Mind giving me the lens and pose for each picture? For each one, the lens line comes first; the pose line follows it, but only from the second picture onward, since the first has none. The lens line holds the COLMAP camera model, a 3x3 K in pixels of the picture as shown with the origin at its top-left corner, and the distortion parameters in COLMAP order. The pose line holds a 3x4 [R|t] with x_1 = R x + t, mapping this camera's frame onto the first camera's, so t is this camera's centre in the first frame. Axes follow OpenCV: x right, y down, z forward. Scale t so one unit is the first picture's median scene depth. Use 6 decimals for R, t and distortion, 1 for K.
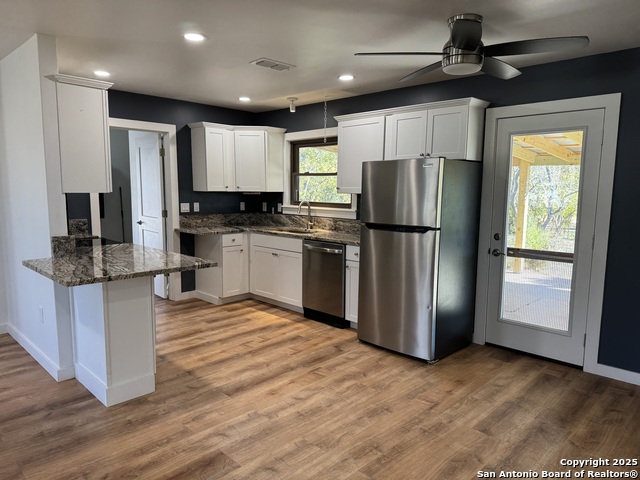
lens RADIAL K [[448.0, 0, 319.4], [0, 448.0, 238.2], [0, 0, 1]] dist [0.102191, -0.126823]
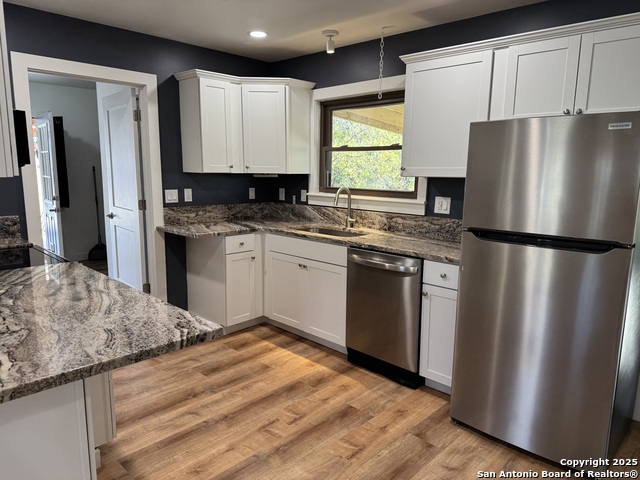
lens RADIAL K [[448.0, 0, 319.4], [0, 448.0, 238.2], [0, 0, 1]] dist [0.102191, -0.126823]
pose [[0.999983, 0.003463, 0.004702, -0.075008], [-0.003665, 0.999046, 0.043516, -0.035352], [-0.004546, -0.043532, 0.999042, 0.309374]]
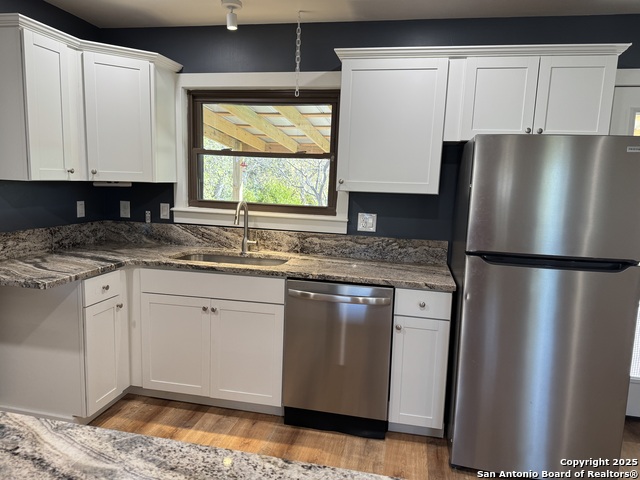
lens RADIAL K [[448.0, 0, 319.4], [0, 448.0, 238.2], [0, 0, 1]] dist [0.102191, -0.126823]
pose [[0.840764, -0.048105, 0.539261, -0.258361], [0.030799, 0.998681, 0.041070, -0.059376], [-0.540525, -0.017922, 0.841137, 0.493454]]
